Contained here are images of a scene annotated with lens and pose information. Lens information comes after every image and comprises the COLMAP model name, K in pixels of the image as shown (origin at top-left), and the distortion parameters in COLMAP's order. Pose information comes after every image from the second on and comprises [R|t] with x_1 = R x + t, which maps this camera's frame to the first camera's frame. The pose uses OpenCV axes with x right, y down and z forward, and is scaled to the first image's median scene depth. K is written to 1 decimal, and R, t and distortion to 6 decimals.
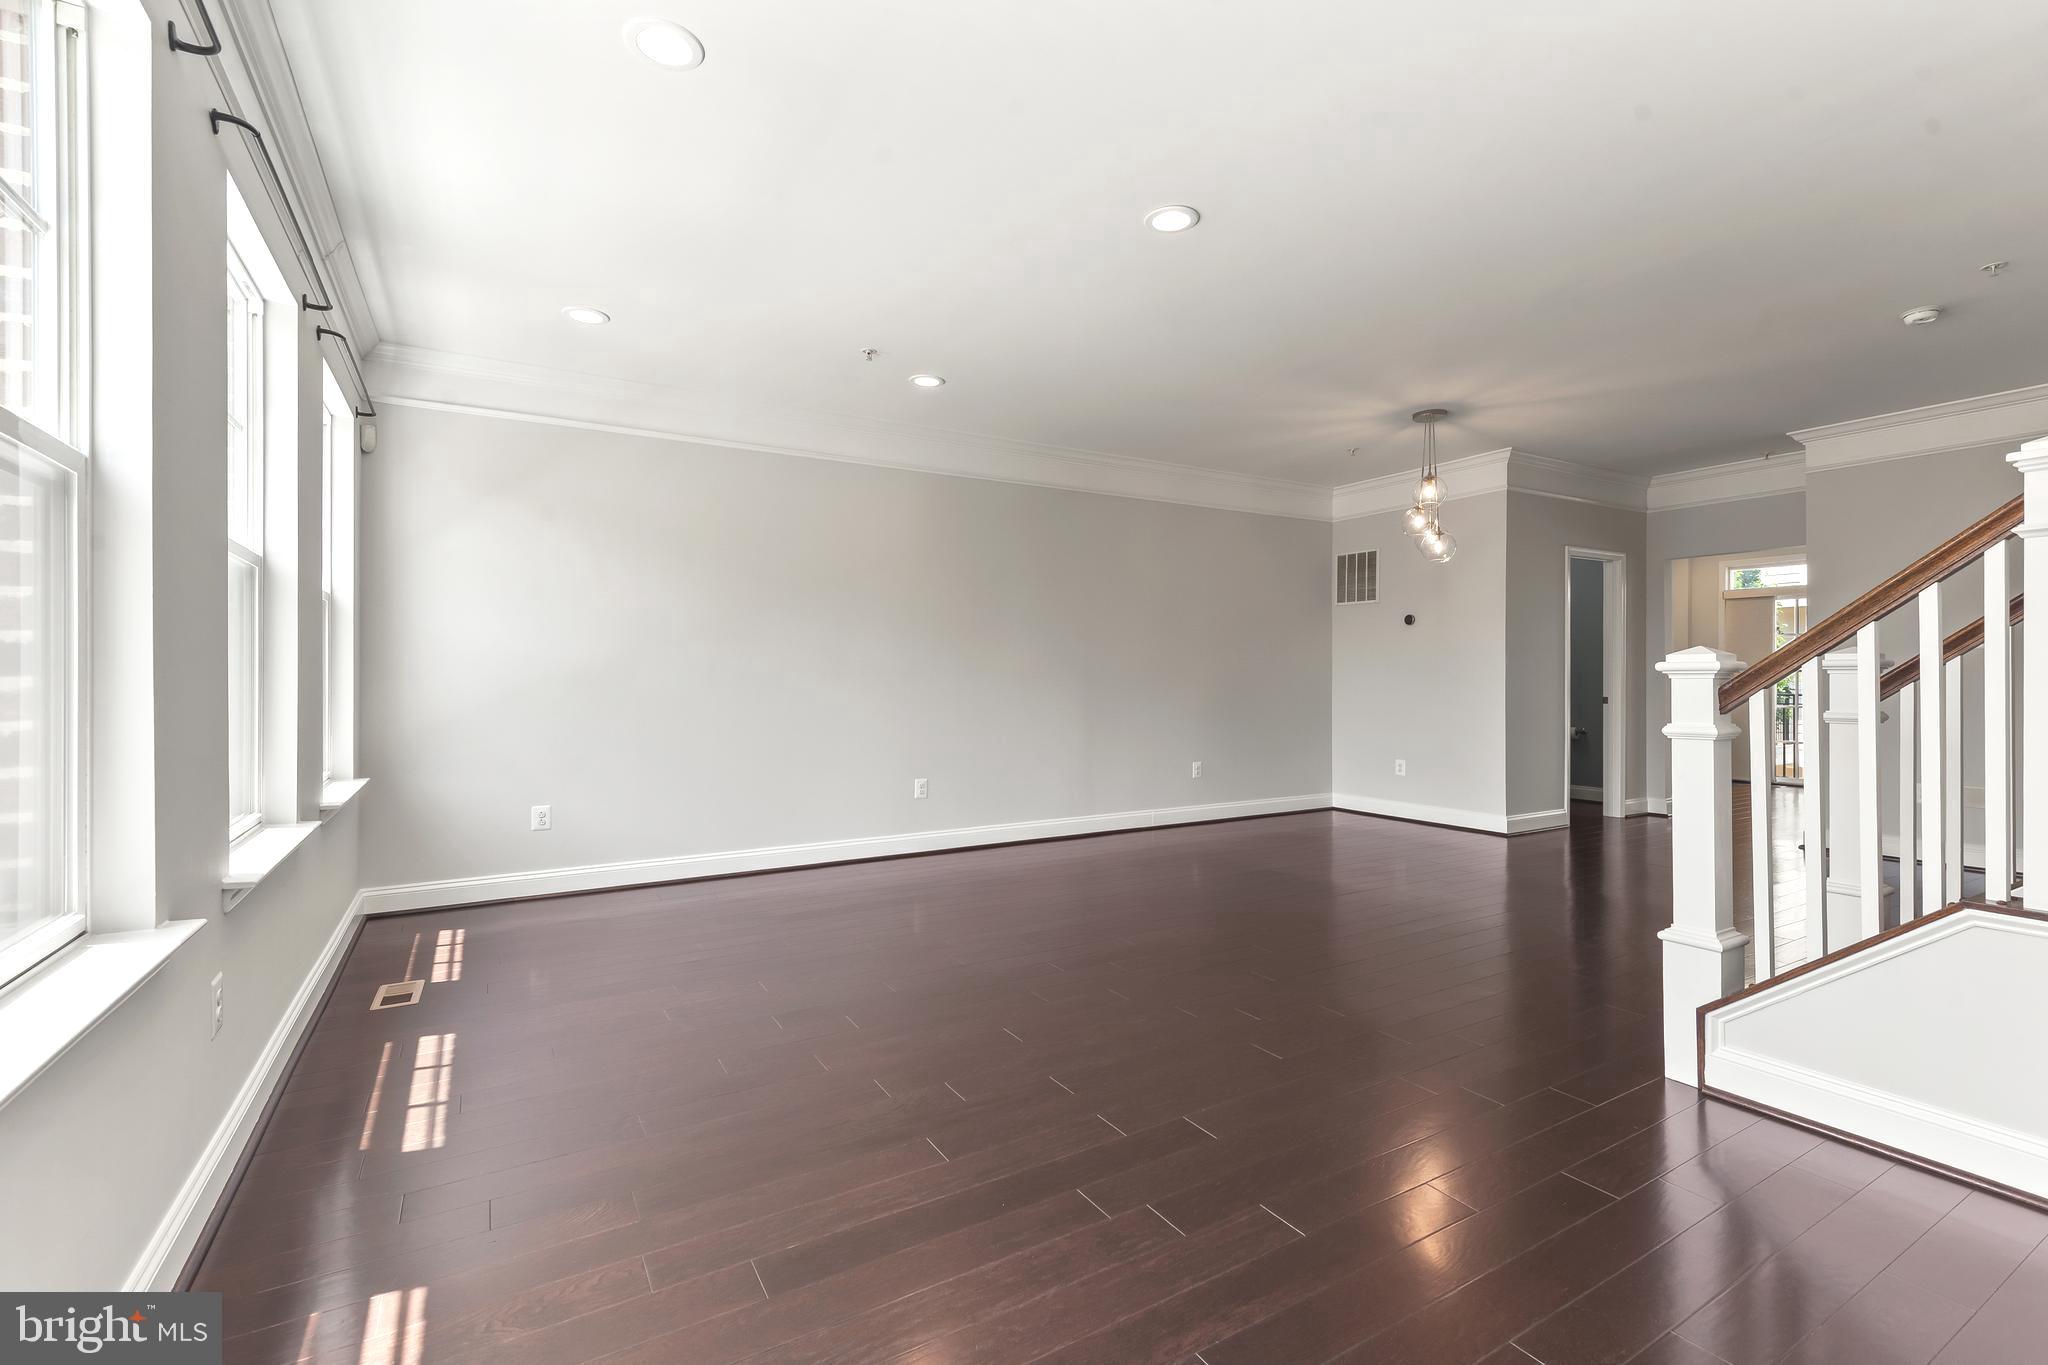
lens RADIAL K [[903.6, 0, 1023.2], [0, 903.6, 678.4], [0, 0, 1]] dist [0.020153, -0.007541]
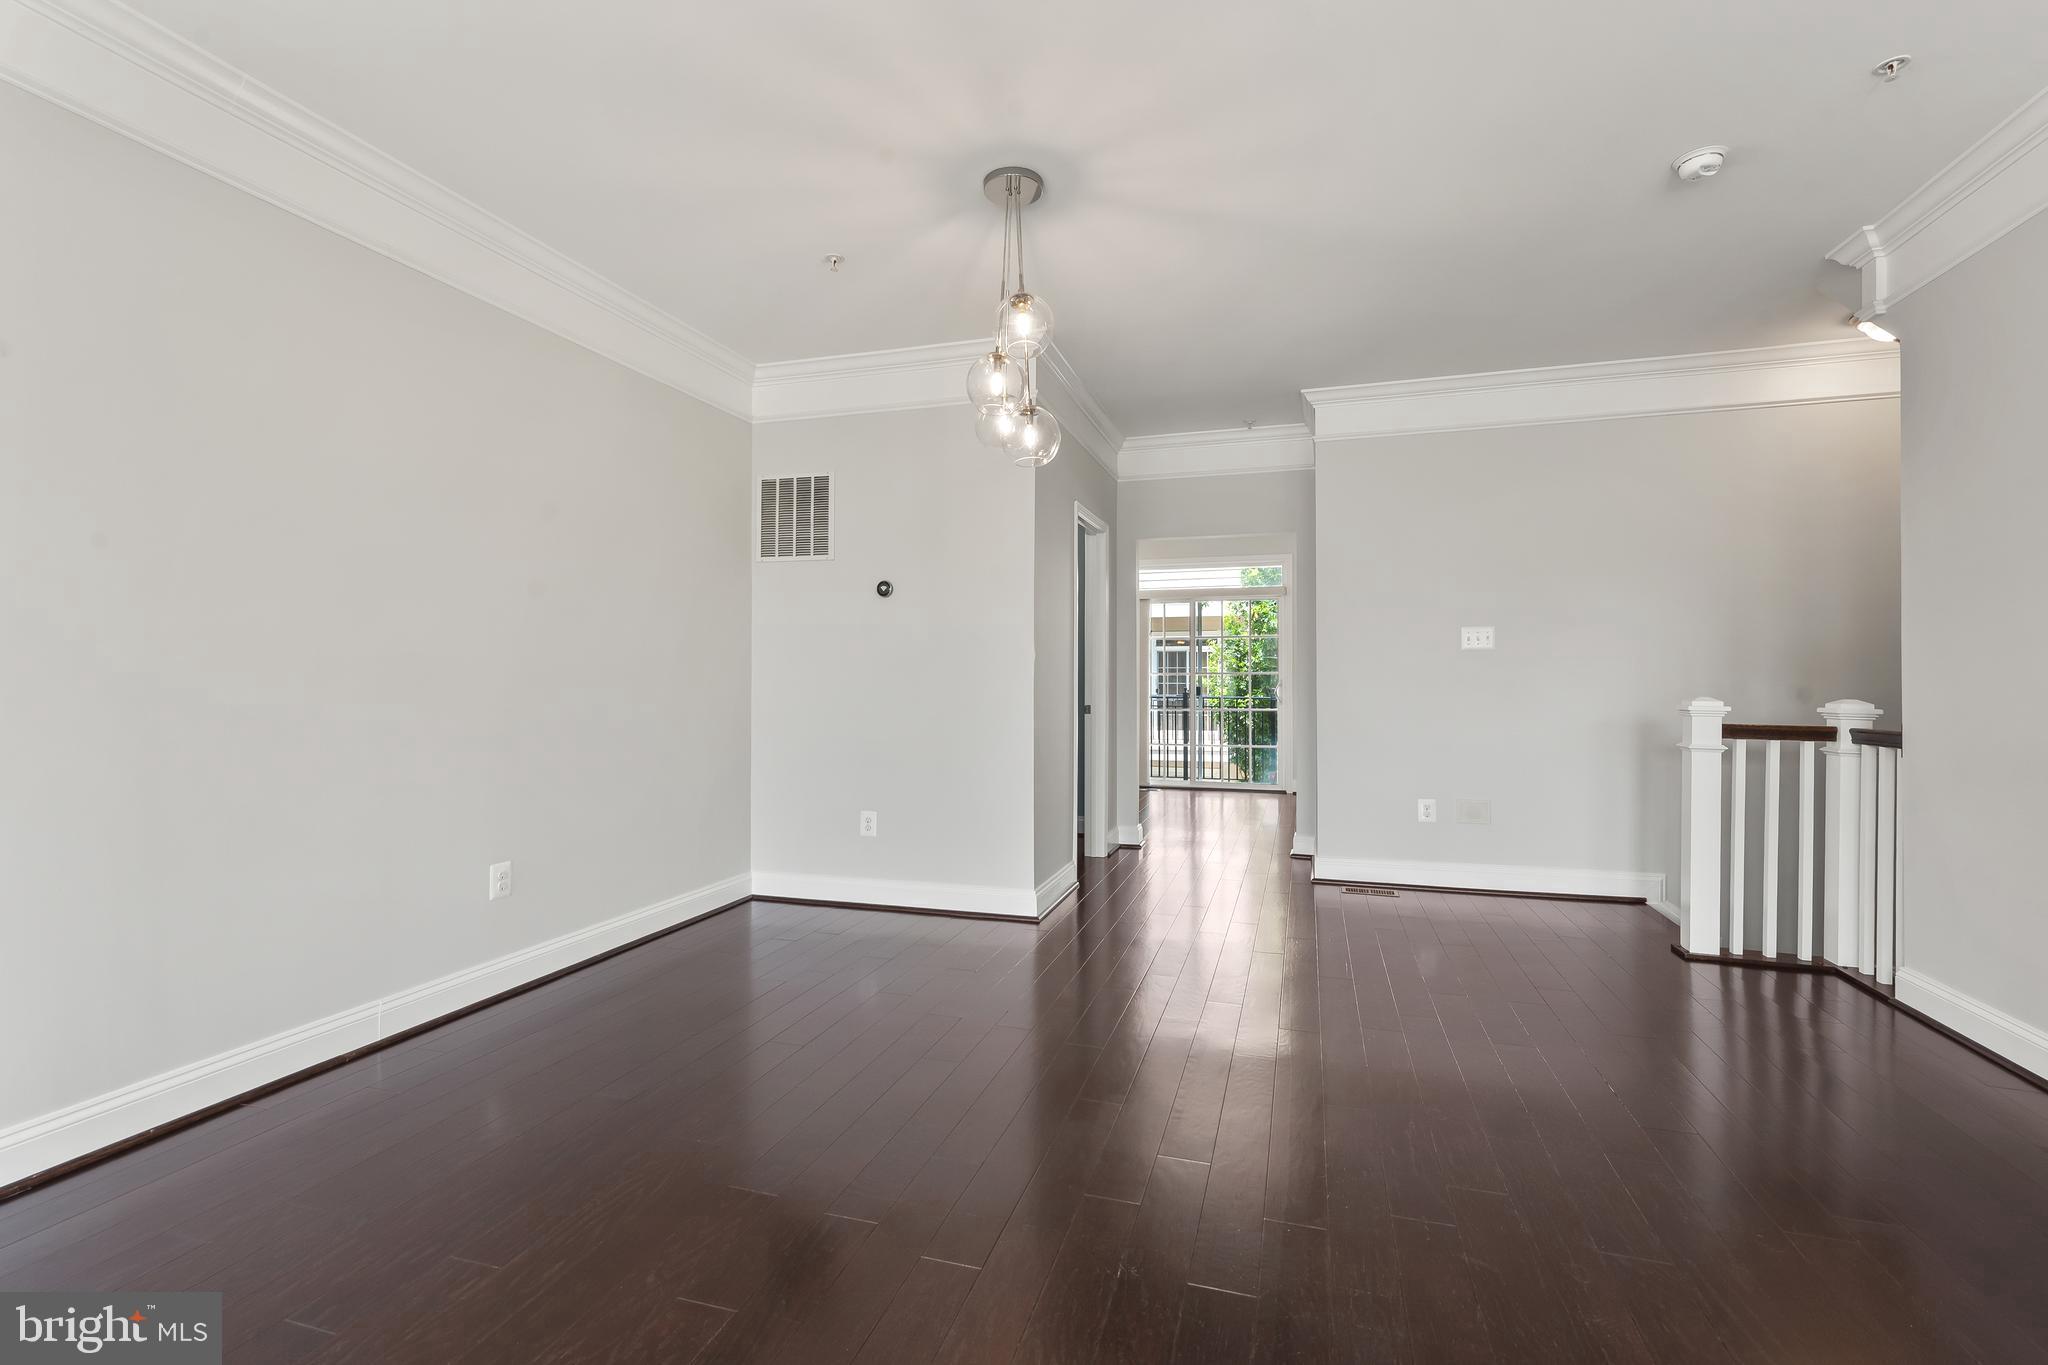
lens RADIAL K [[903.6, 0, 1031.4], [0, 903.6, 670.2], [0, 0, 1]] dist [0.020153, -0.007541]
pose [[0.734886, 0.006778, 0.678157, 0.092831], [0.000510, 0.999944, -0.010547, -0.001679], [-0.678190, 0.008097, 0.734842, 0.577155]]
